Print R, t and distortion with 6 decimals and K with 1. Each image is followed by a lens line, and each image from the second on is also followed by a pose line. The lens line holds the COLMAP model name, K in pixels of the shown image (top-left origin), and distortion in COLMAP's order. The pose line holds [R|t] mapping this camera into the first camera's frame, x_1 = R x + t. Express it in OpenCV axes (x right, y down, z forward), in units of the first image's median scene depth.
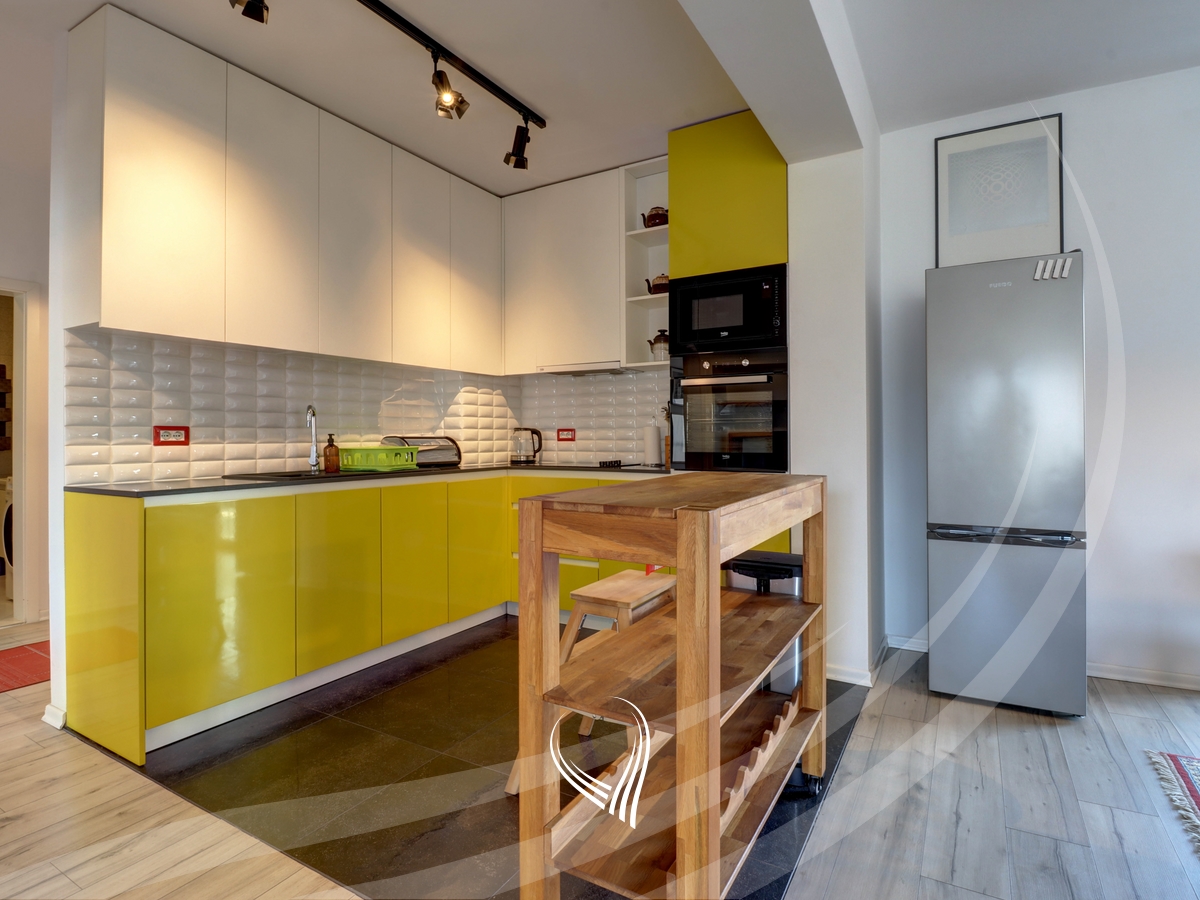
lens RADIAL K [[643.0, 0, 597.3], [0, 643.0, 444.6], [0, 0, 1]] dist [-0.006030, -0.003275]
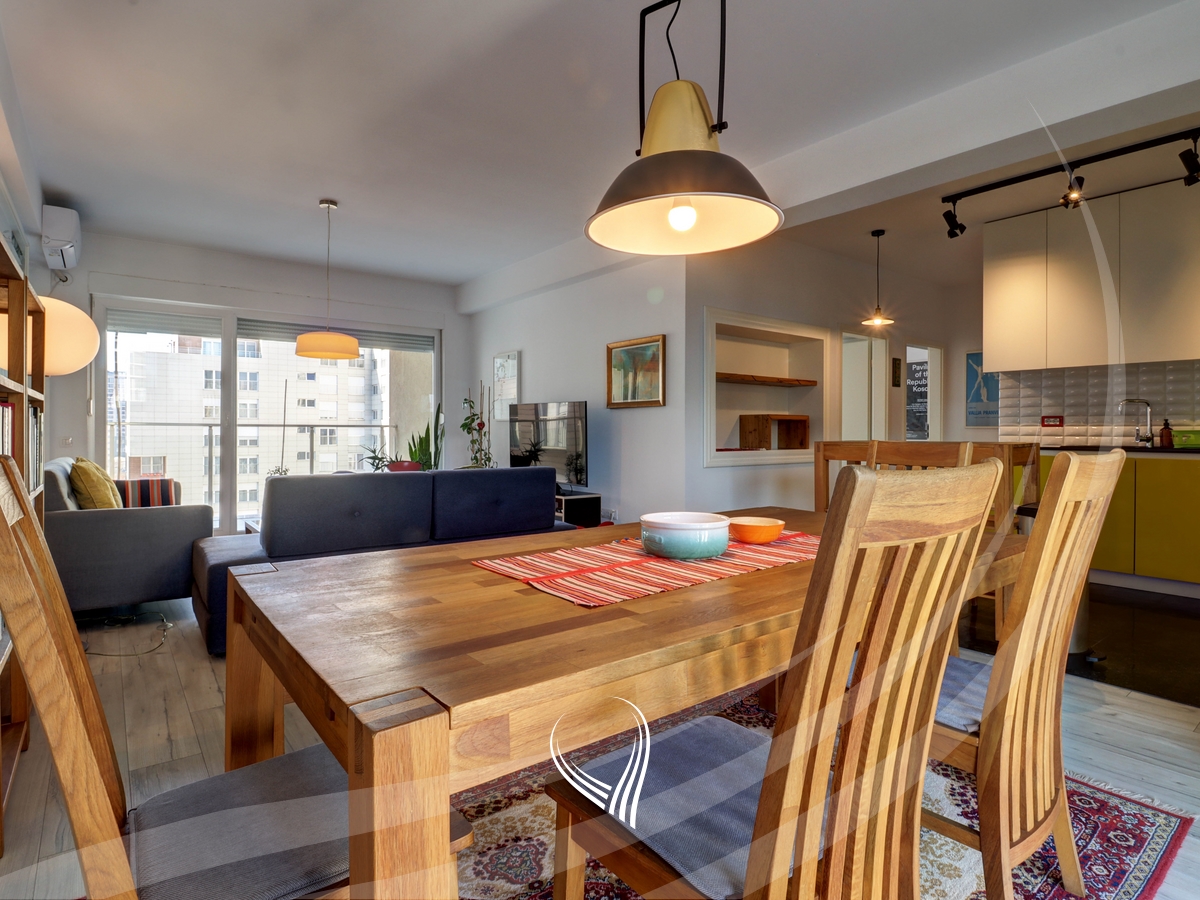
lens RADIAL K [[643.0, 0, 598.5], [0, 643.0, 440.2], [0, 0, 1]] dist [-0.006030, -0.003275]
pose [[-0.364012, 0.018062, -0.931219, 1.473167], [-0.014467, 0.999582, 0.025043, 0.012359], [0.931282, 0.022588, -0.363599, 0.469626]]
